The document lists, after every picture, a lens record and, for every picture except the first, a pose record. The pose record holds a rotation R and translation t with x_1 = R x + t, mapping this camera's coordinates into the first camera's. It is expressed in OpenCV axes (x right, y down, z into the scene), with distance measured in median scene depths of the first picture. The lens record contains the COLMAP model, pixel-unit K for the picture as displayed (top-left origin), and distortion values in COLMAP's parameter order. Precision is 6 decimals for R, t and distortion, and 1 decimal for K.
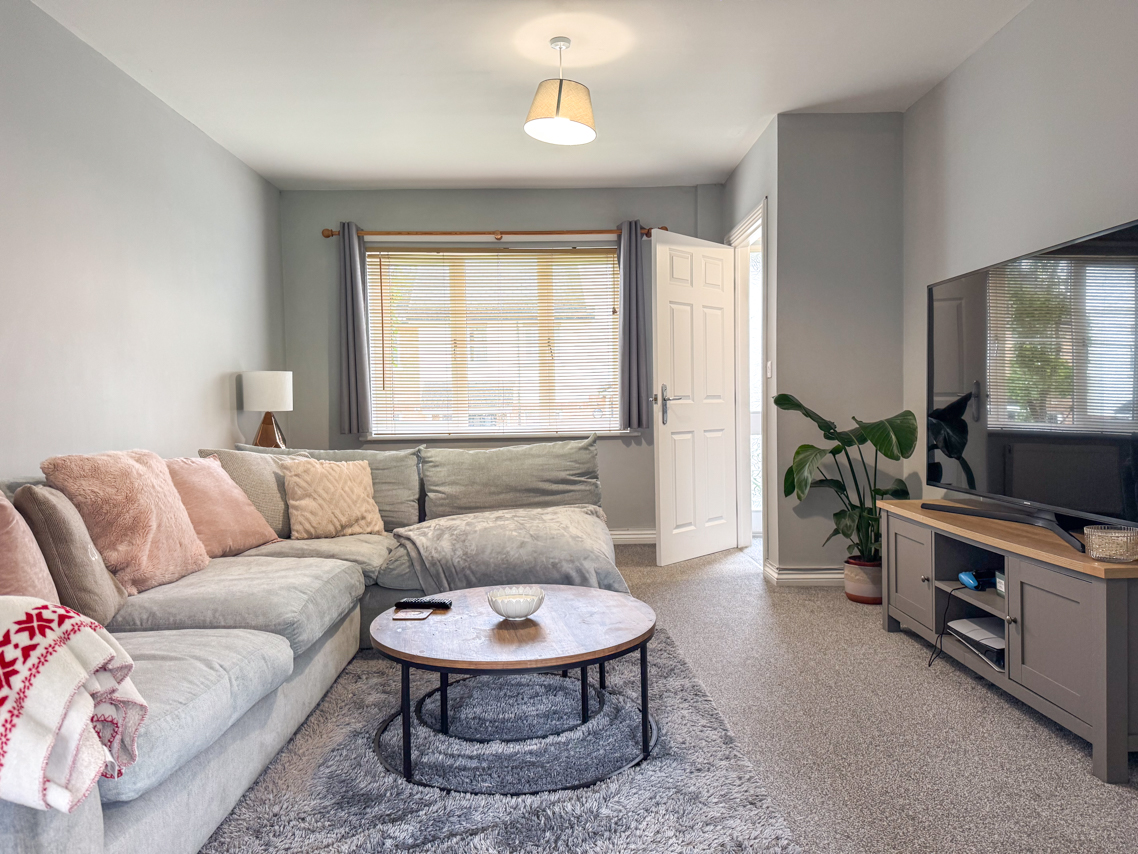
lens RADIAL K [[801.1, 0, 569.0], [0, 801.1, 427.0], [0, 0, 1]] dist [0.064537, -0.119947]
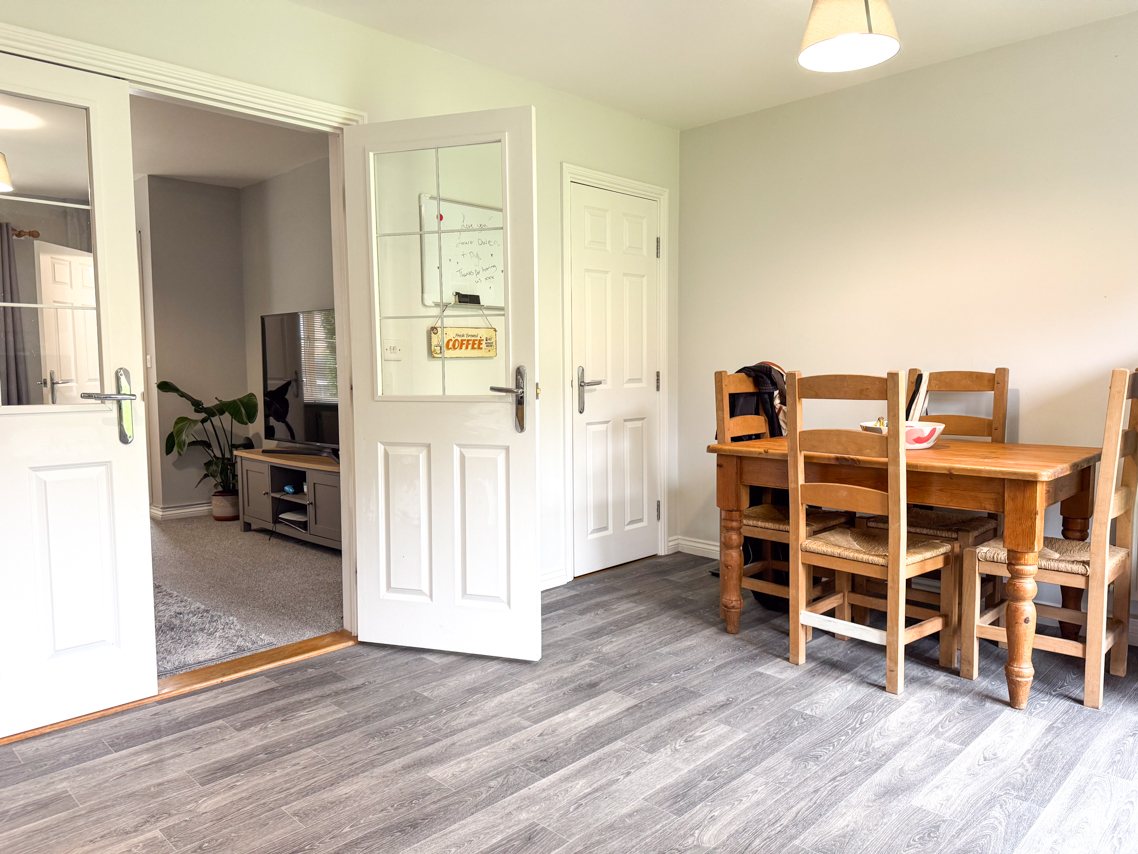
lens RADIAL K [[801.1, 0, 569.0], [0, 801.1, 427.0], [0, 0, 1]] dist [0.064537, -0.119947]
pose [[0.713821, -0.045031, 0.698879, -0.224829], [0.016201, 0.998725, 0.047804, -0.018079], [-0.700141, -0.022801, 0.713640, -0.519851]]
